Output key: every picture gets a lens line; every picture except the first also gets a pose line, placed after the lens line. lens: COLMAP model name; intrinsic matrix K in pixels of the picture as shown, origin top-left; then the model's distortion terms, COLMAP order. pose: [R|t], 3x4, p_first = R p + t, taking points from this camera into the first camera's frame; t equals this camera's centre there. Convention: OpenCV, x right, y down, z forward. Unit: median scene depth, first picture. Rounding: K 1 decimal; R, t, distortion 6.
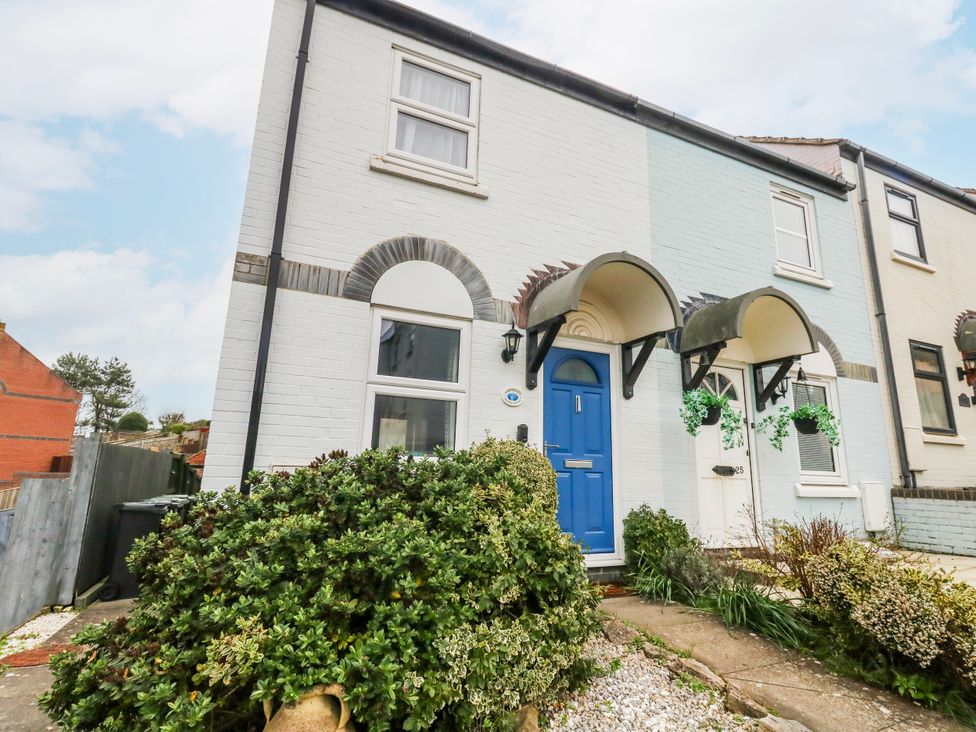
lens RADIAL K [[512.9, 0, 487.2], [0, 512.9, 358.9], [0, 0, 1]] dist [-0.001819, 0.000059]
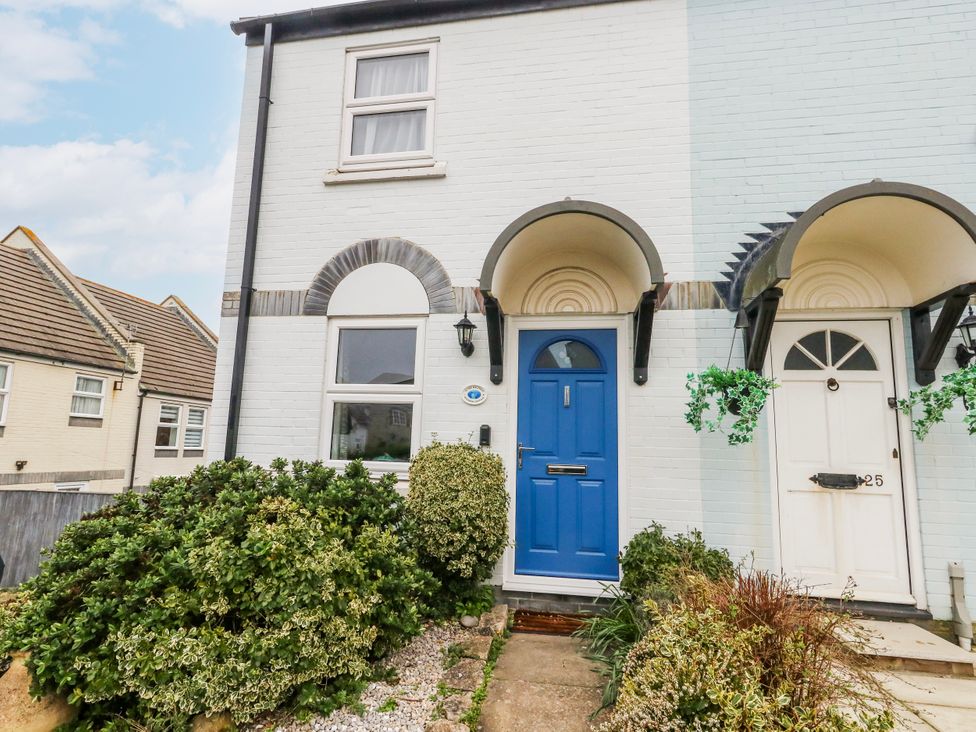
lens RADIAL K [[541.4, 0, 488.2], [0, 541.4, 372.3], [0, 0, 1]] dist [0.000660, -0.000042]
pose [[0.820595, -0.081937, -0.565607, 0.604983], [0.117631, 0.992694, 0.026853, 0.013074], [0.559274, -0.088568, 0.824238, 0.241696]]
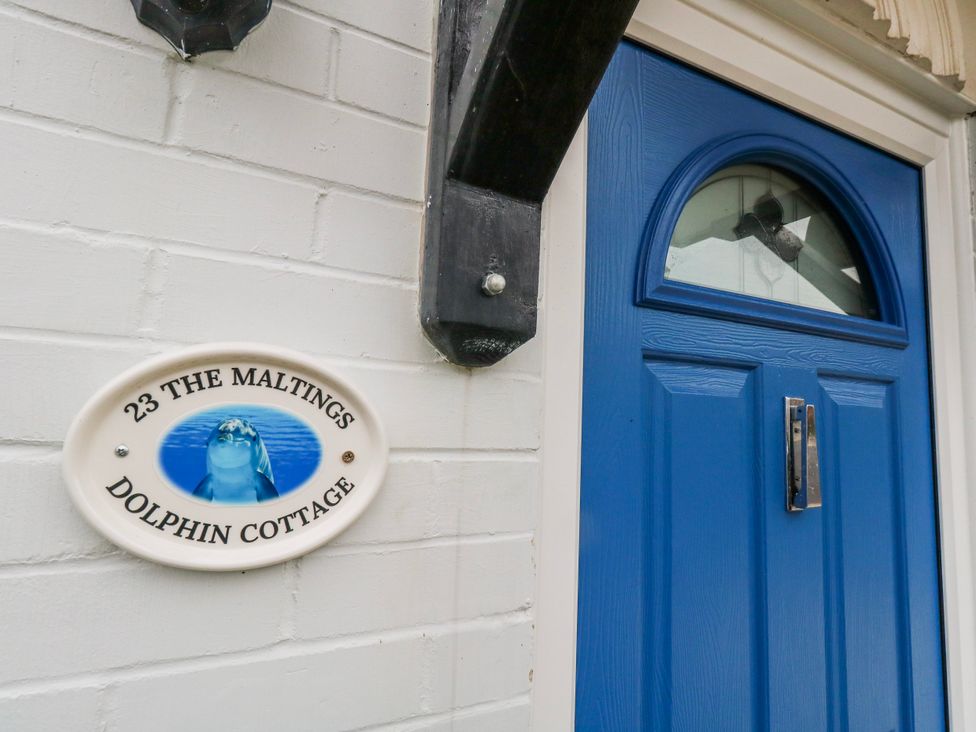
lens RADIAL K [[512.9, 0, 487.2], [0, 512.9, 358.9], [0, 0, 1]] dist [-0.001819, 0.000059]
pose [[0.999674, 0.019357, 0.016659, 0.088101], [-0.021180, 0.992875, 0.117263, 0.047743], [-0.014271, -0.117578, 0.992961, 0.918465]]
